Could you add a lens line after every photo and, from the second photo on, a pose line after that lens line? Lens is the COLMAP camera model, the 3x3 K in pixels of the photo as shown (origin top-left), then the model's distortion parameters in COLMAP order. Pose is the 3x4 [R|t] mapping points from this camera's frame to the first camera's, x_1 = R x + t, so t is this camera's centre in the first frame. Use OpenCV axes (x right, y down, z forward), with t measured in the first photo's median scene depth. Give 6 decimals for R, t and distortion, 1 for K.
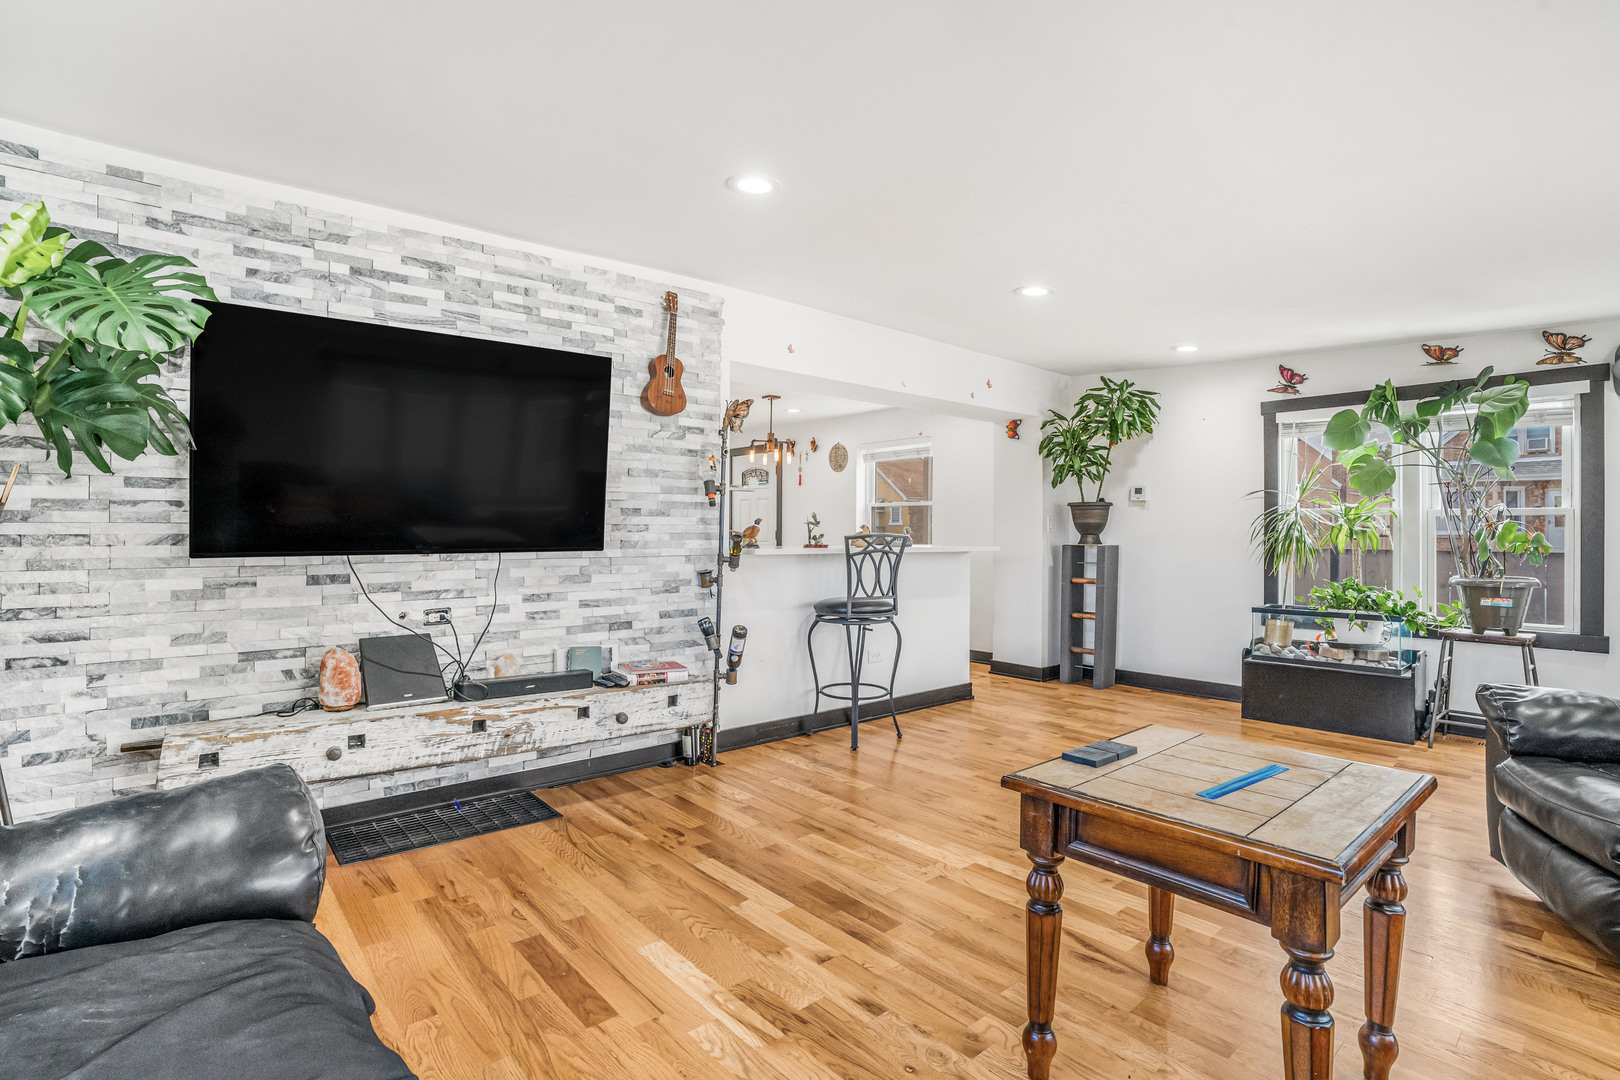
lens RADIAL K [[766.9, 0, 802.8], [0, 766.9, 531.2], [0, 0, 1]] dist [-0.064335, 0.023594]
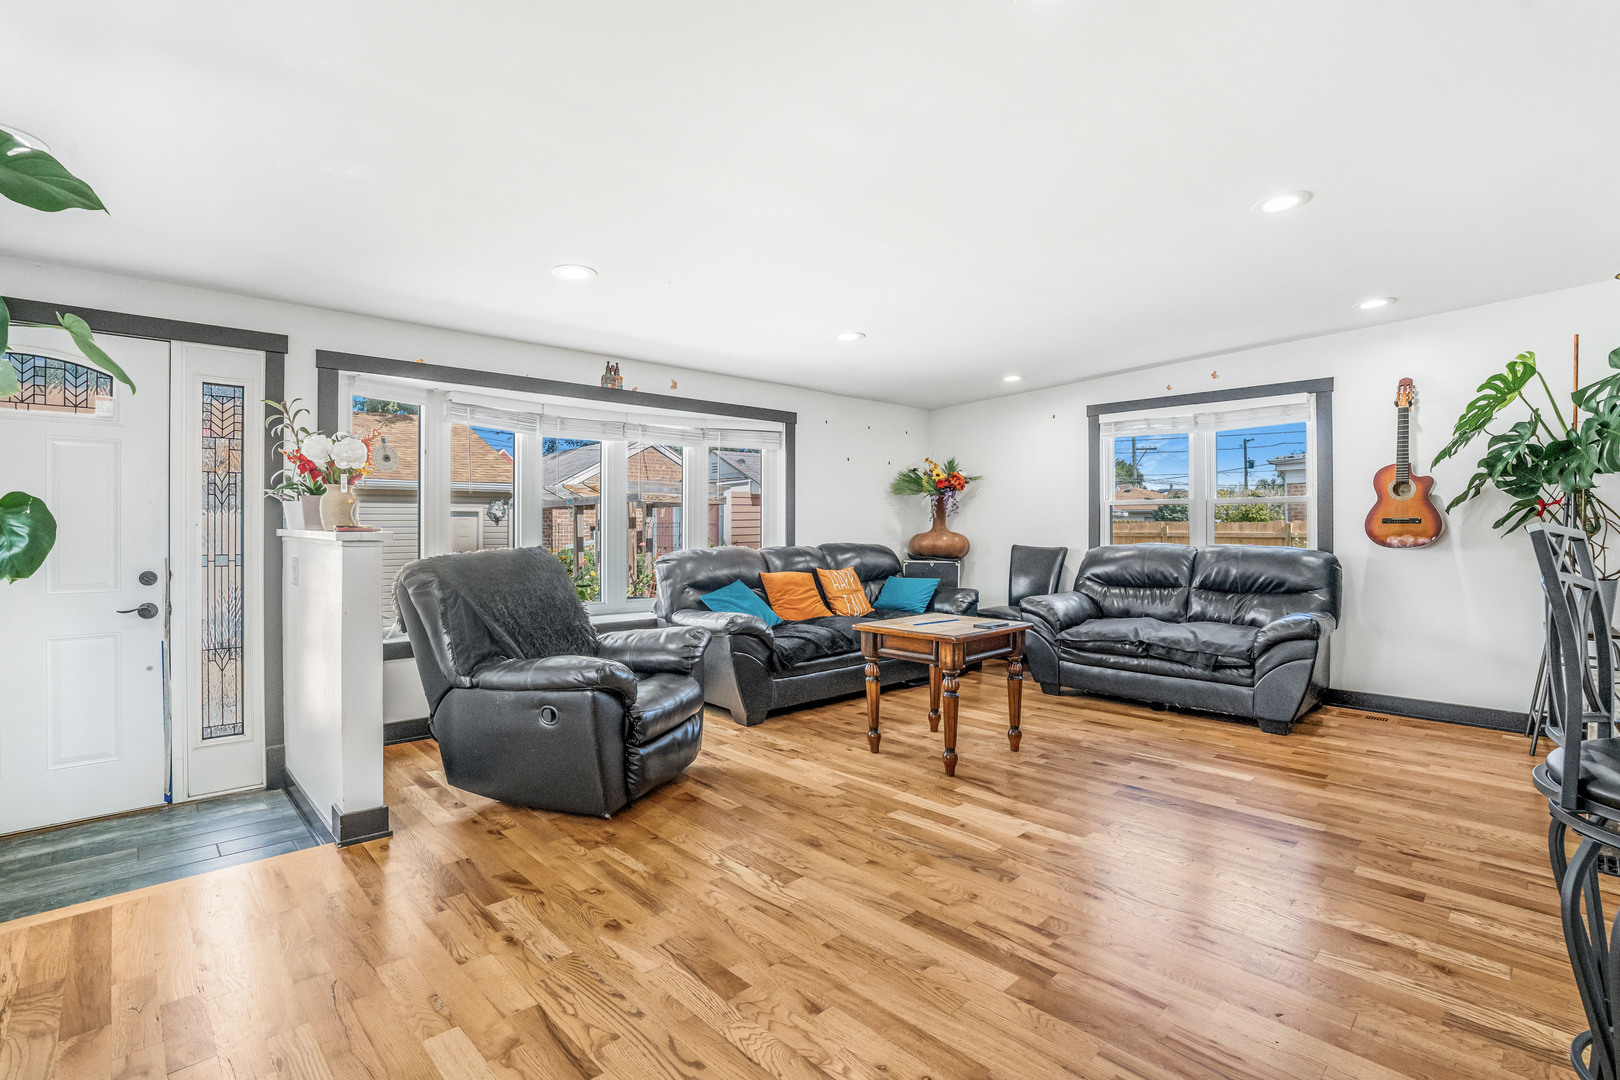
lens RADIAL K [[766.9, 0, 802.8], [0, 766.9, 531.2], [0, 0, 1]] dist [-0.064335, 0.023594]
pose [[-0.998475, -0.005419, -0.054948, 0.602783], [-0.005776, 0.999963, 0.006352, 0.008541], [0.054912, 0.006660, -0.998469, 1.803928]]
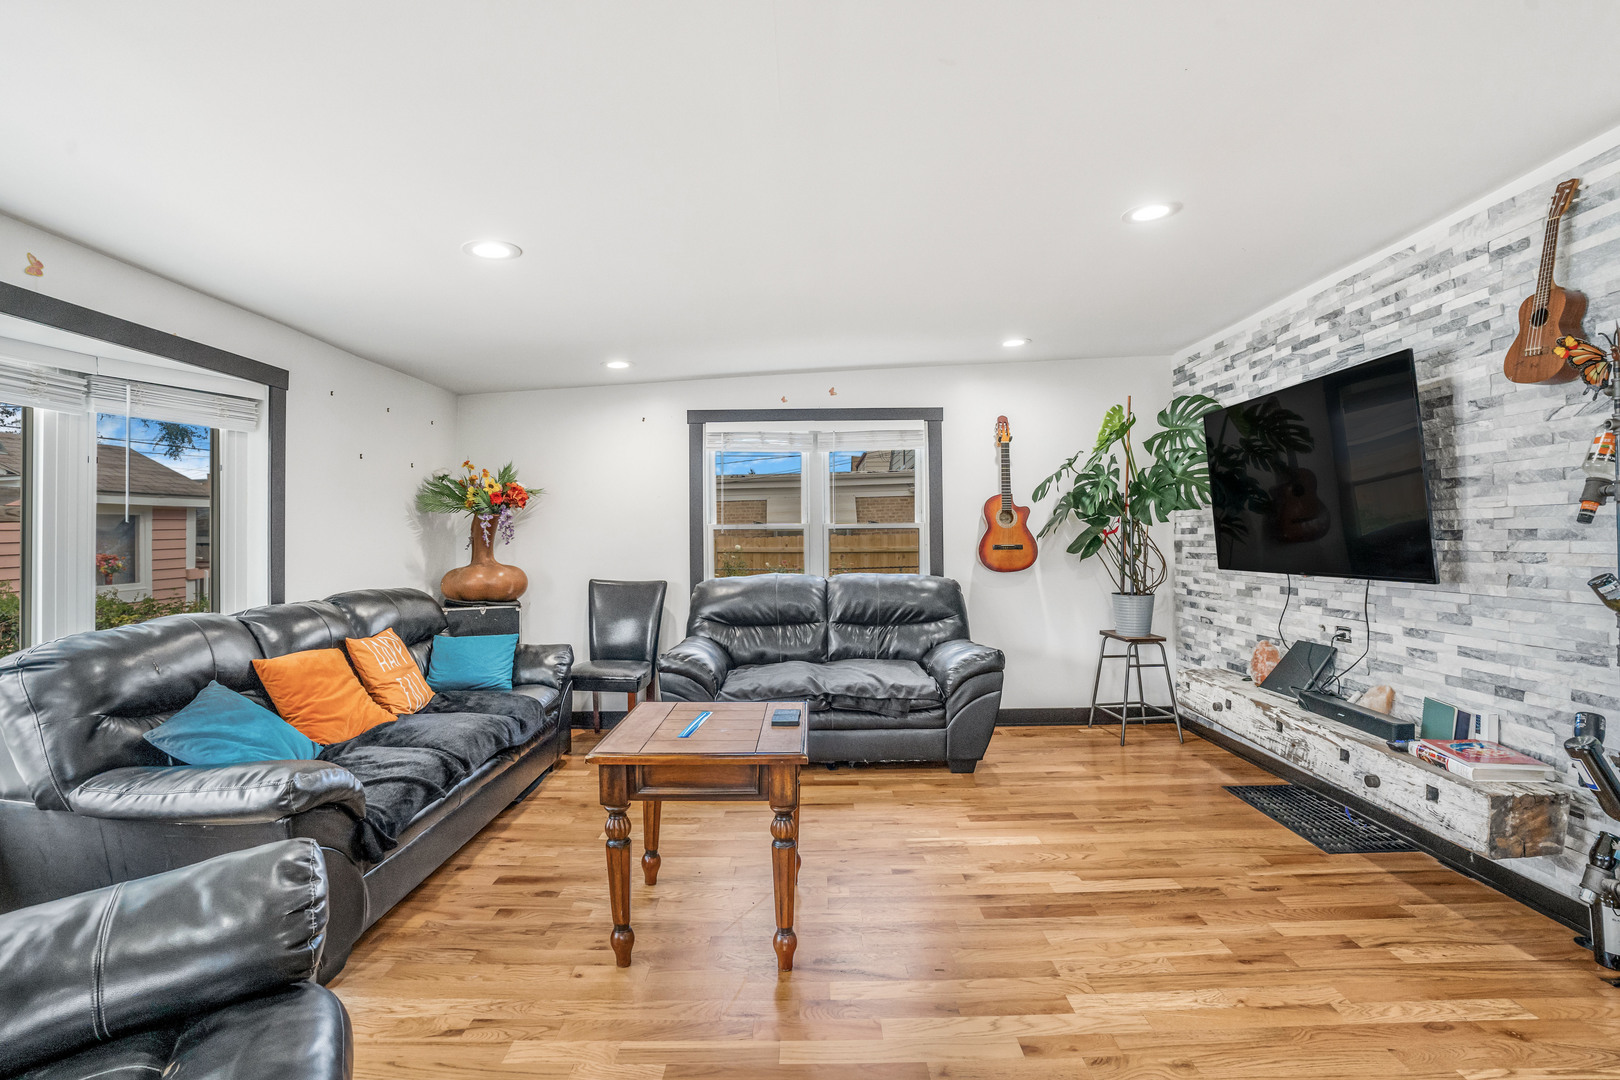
lens RADIAL K [[766.9, 0, 802.8], [0, 766.9, 531.2], [0, 0, 1]] dist [-0.064335, 0.023594]
pose [[-0.648234, -0.003798, -0.761431, 0.862287], [0.005031, 0.999944, -0.009271, -0.030219], [0.761424, -0.009841, -0.648179, 1.133467]]
